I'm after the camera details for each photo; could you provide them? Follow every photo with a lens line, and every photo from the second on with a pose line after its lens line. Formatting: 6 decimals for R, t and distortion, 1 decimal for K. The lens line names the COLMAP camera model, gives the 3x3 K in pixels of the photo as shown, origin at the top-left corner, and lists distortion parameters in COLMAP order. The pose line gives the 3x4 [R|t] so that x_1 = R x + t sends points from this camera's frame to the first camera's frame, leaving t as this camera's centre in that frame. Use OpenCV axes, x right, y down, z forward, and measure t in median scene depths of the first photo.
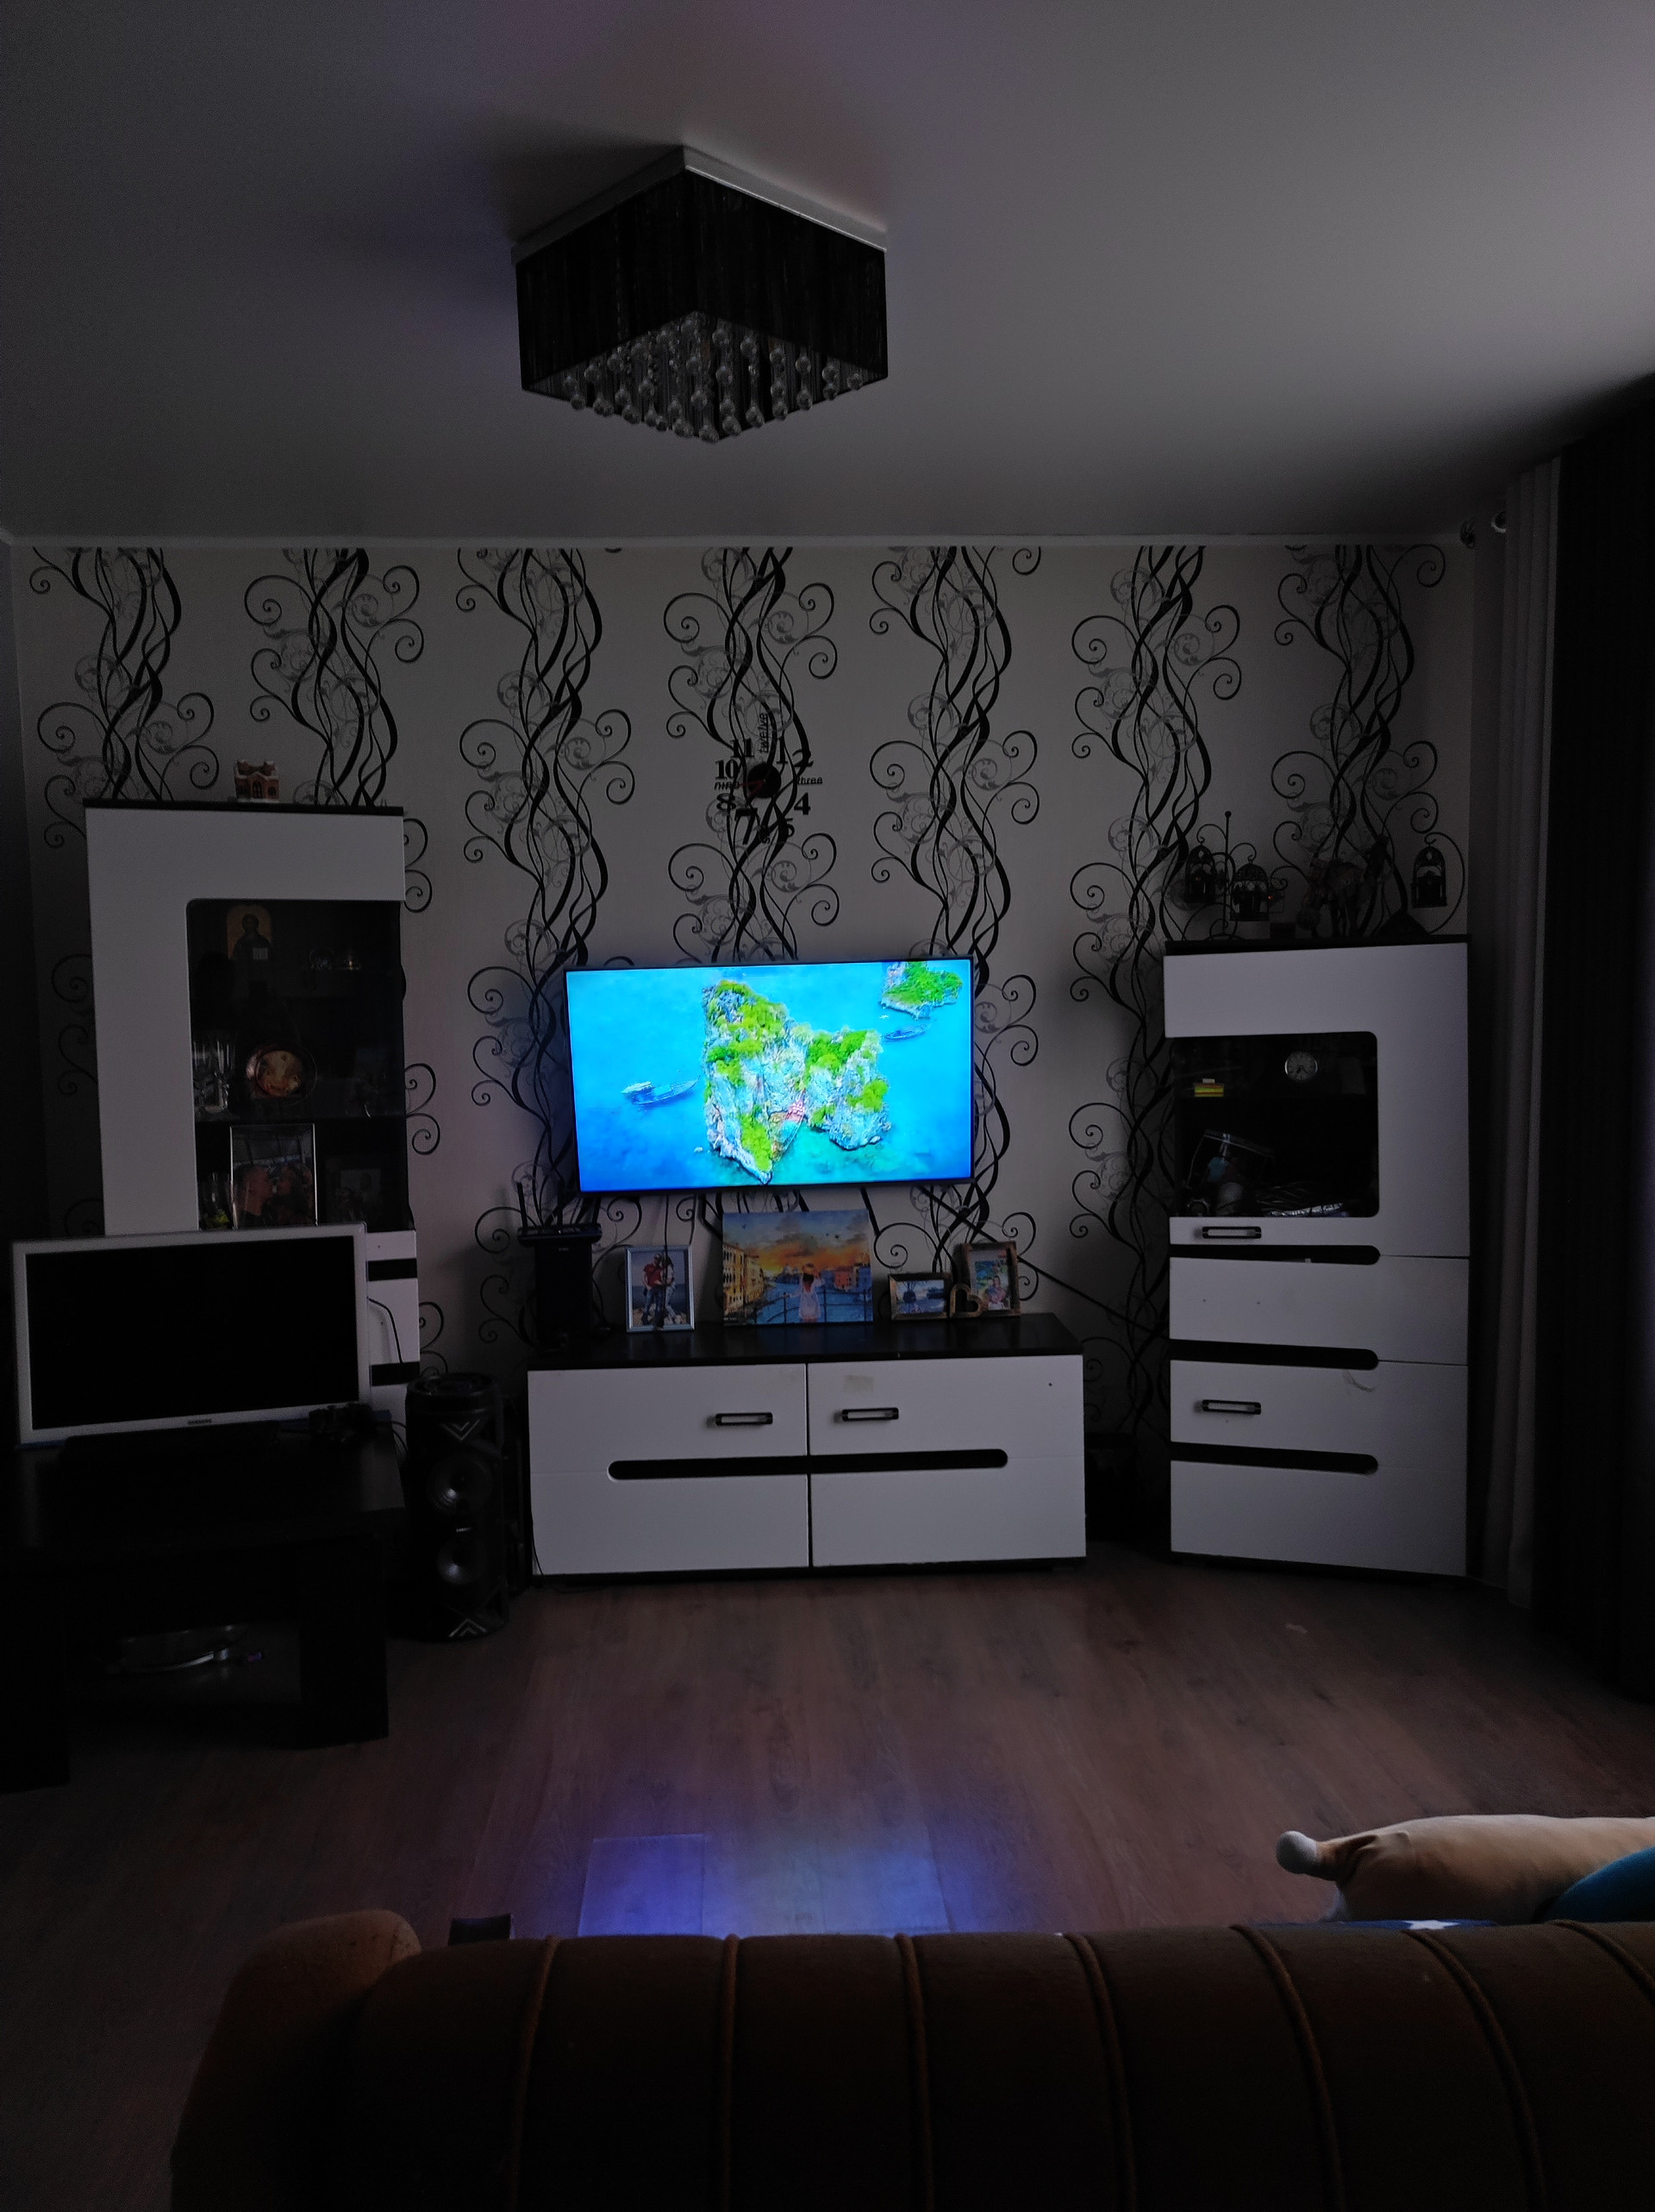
lens RADIAL K [[1619.6, 0, 824.5], [0, 1619.6, 1112.5], [0, 0, 1]] dist [0.030224, -0.024042]
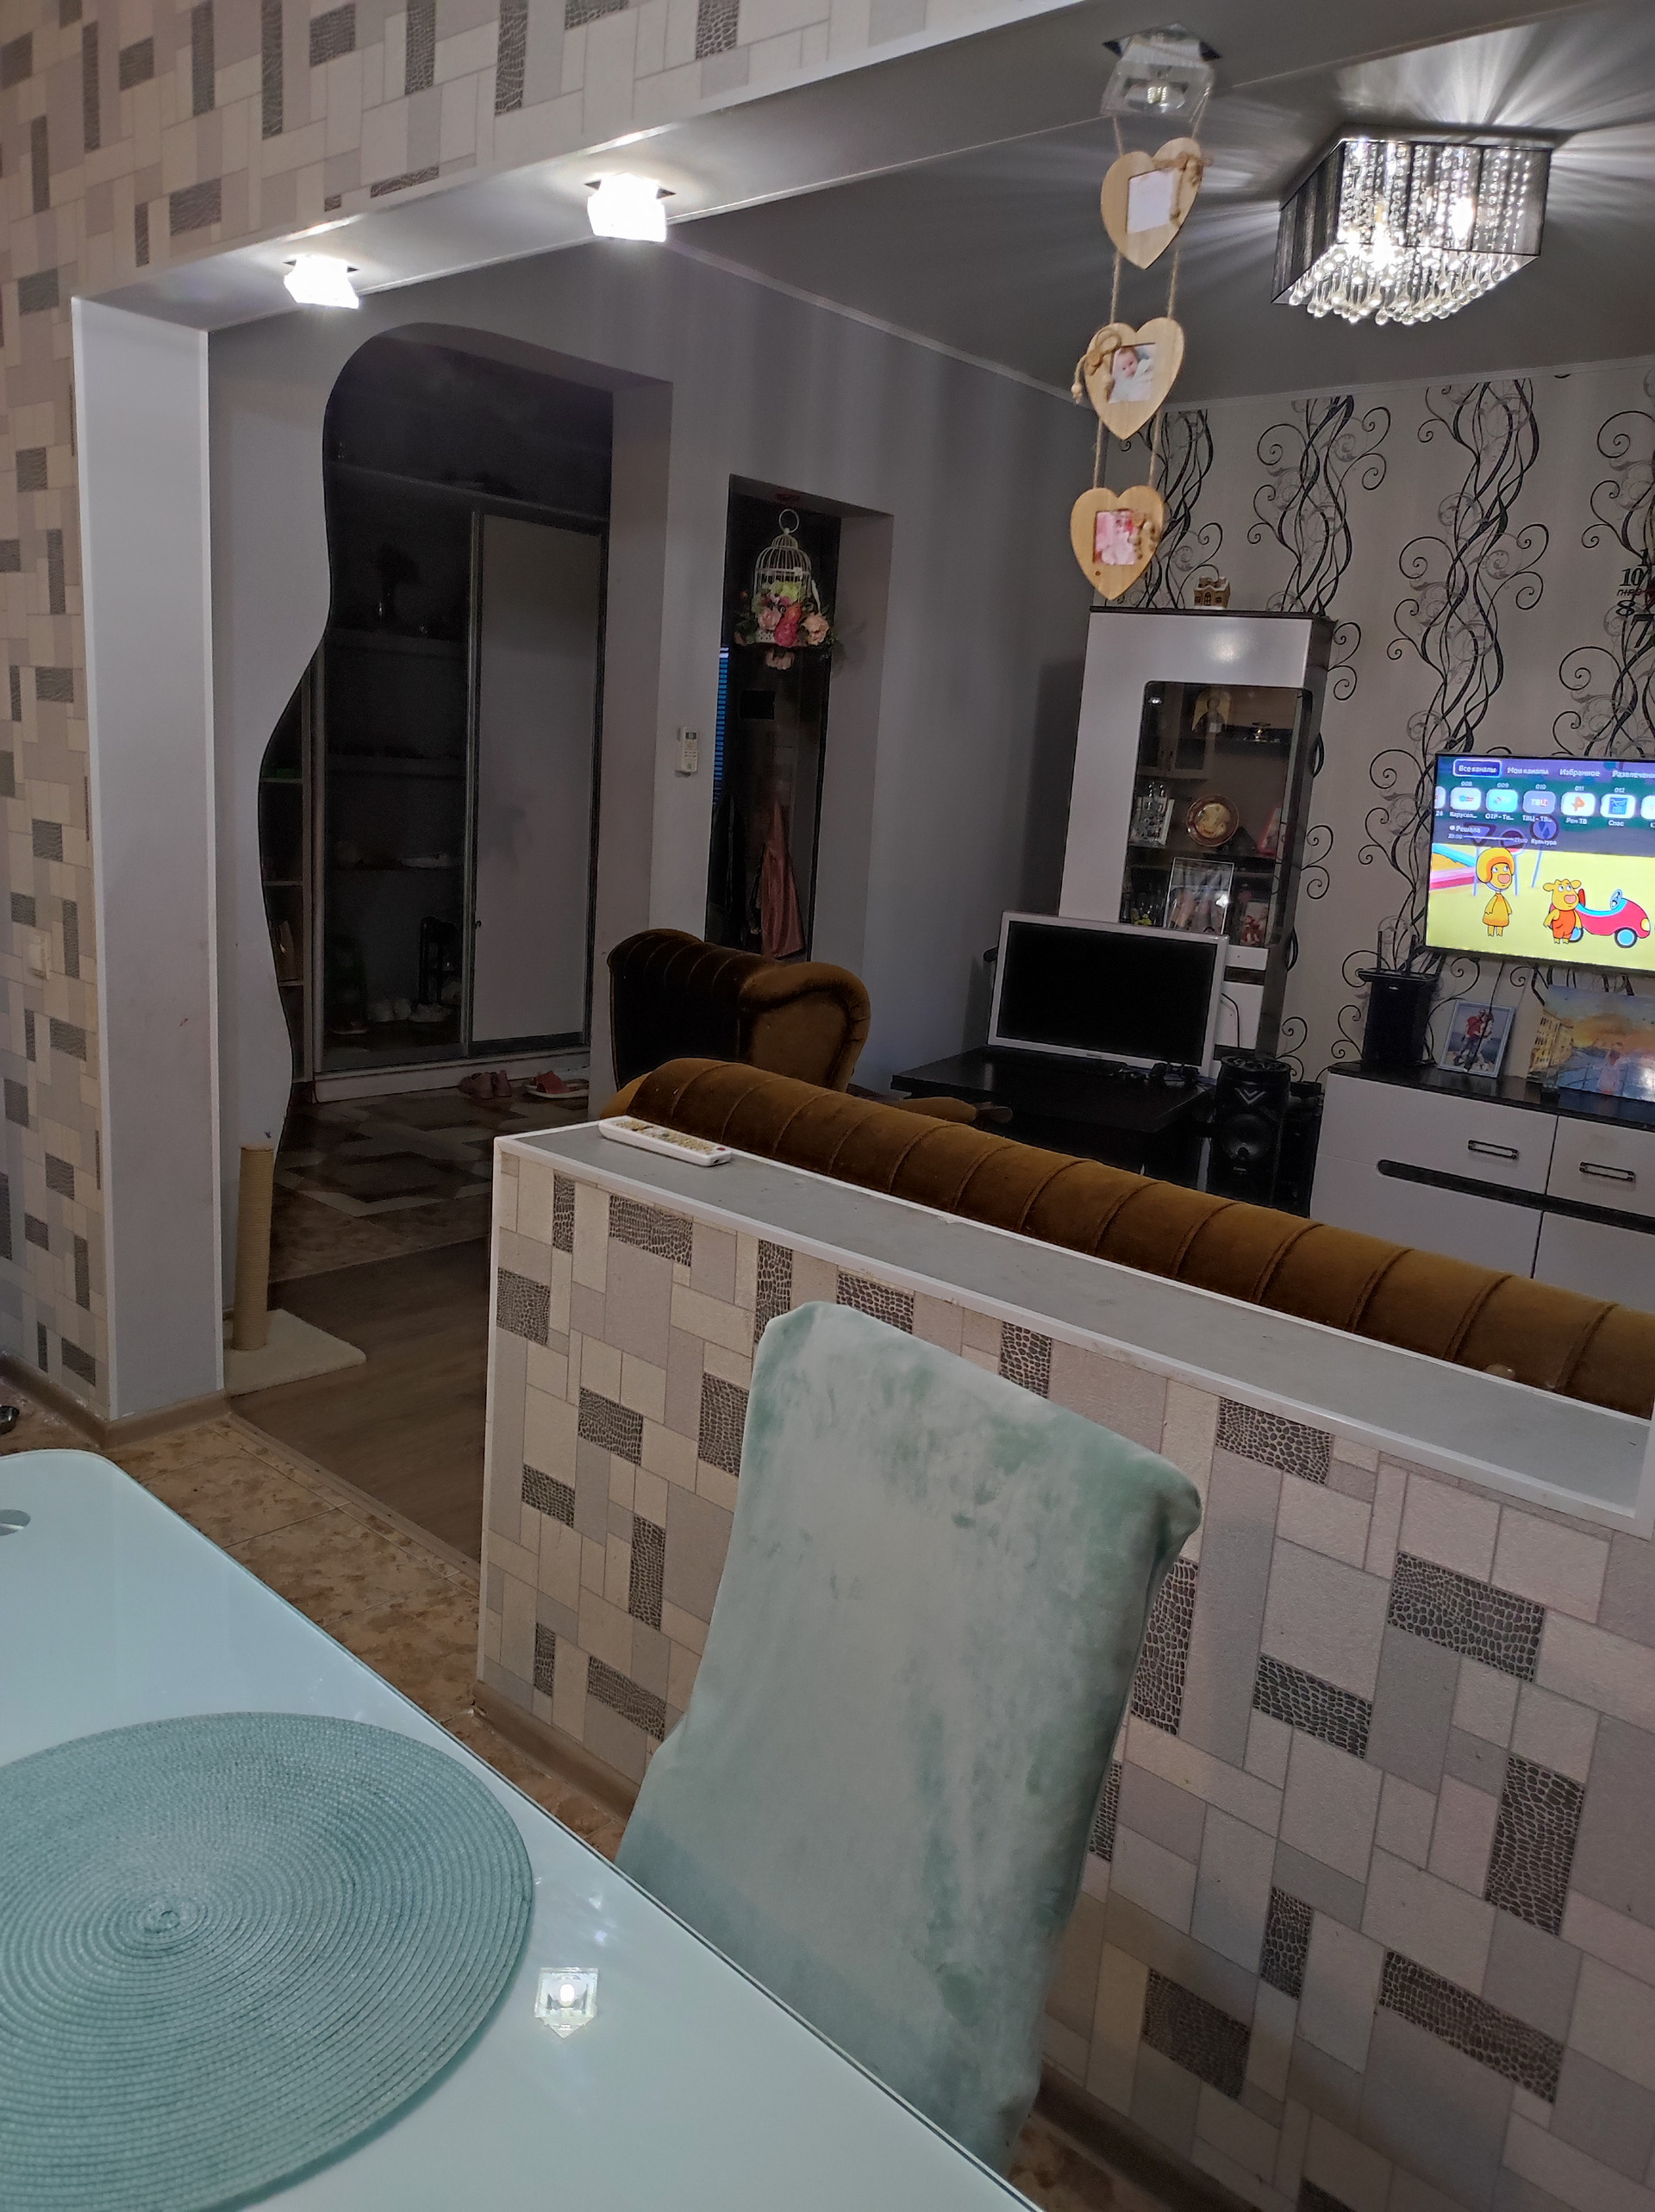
lens RADIAL K [[1618.7, 0, 825.6], [0, 1618.7, 1111.9], [0, 0, 1]] dist [0.023368, -0.008373]
pose [[0.713357, 0.212125, -0.667925, 0.359747], [-0.137203, 0.976919, 0.163722, 0.033713], [0.687238, -0.025152, 0.725996, -0.172979]]
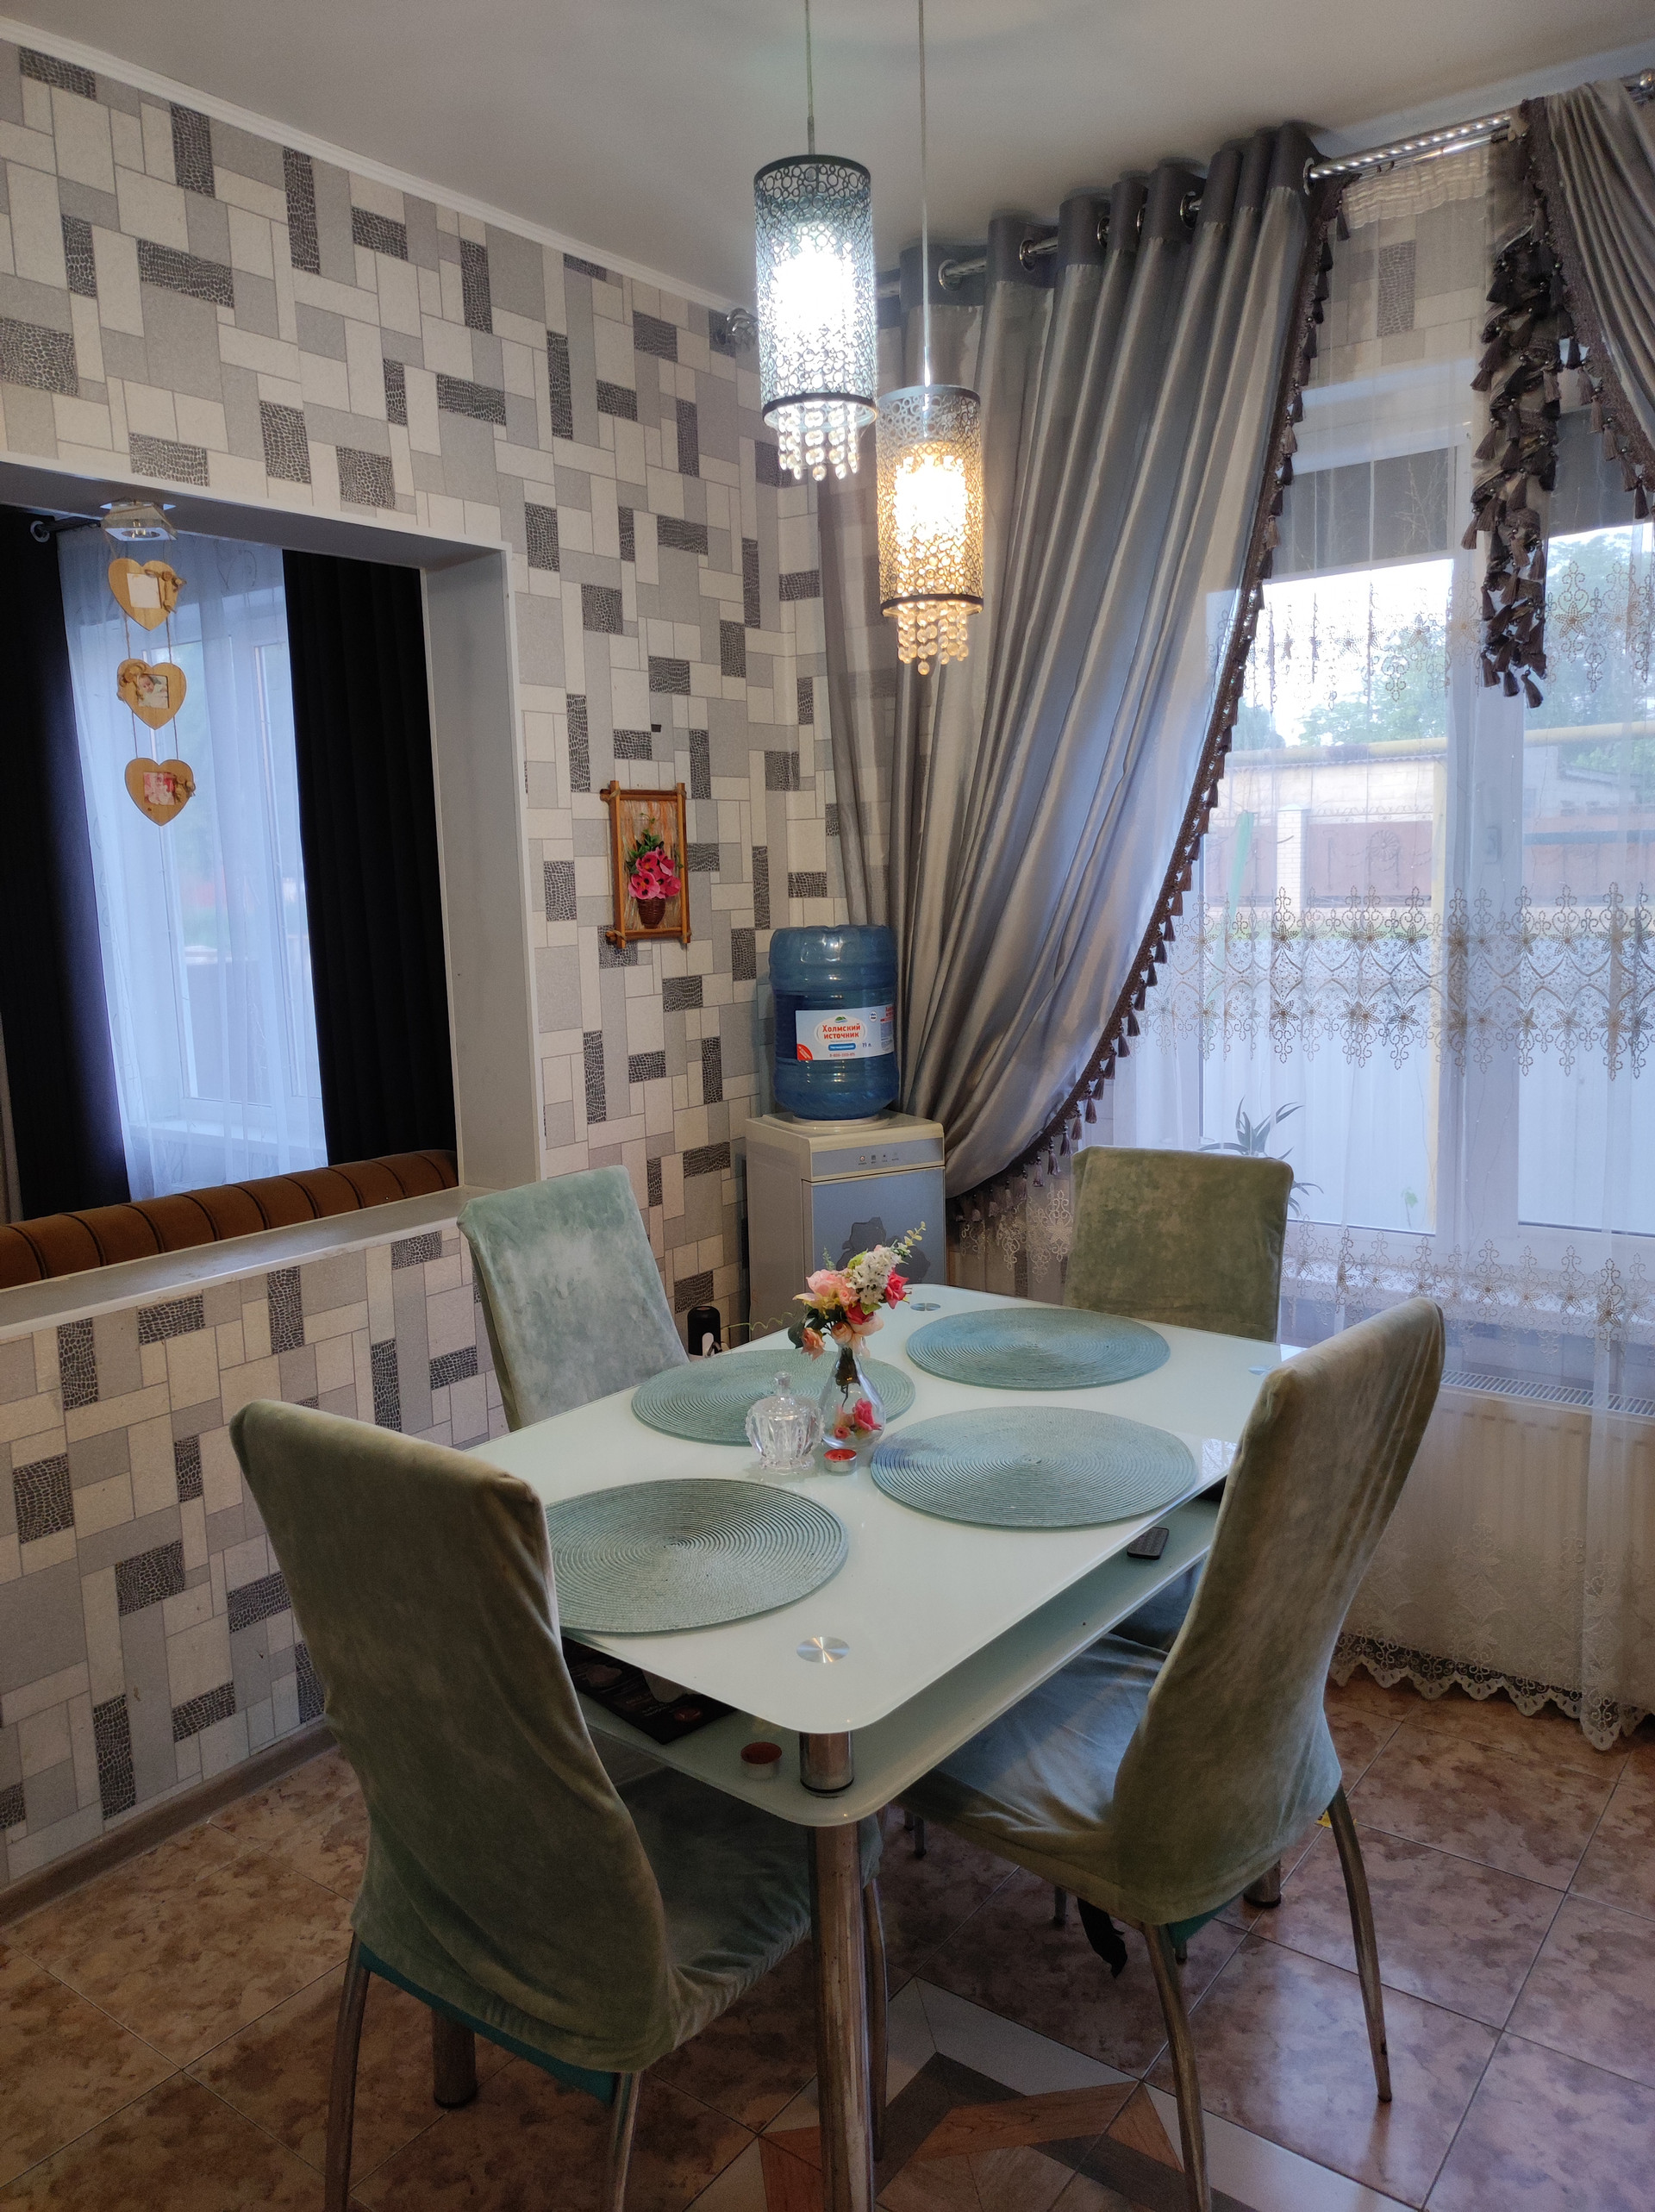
lens RADIAL K [[1628.5, 0, 863.2], [0, 1628.5, 1121.9], [0, 0, 1]] dist [0.004675, -0.003923]
pose [[0.615519, -0.126429, 0.777915, -0.188965], [0.082166, 0.991964, 0.096204, 0.041916], [-0.783827, 0.004703, 0.620961, -0.424642]]
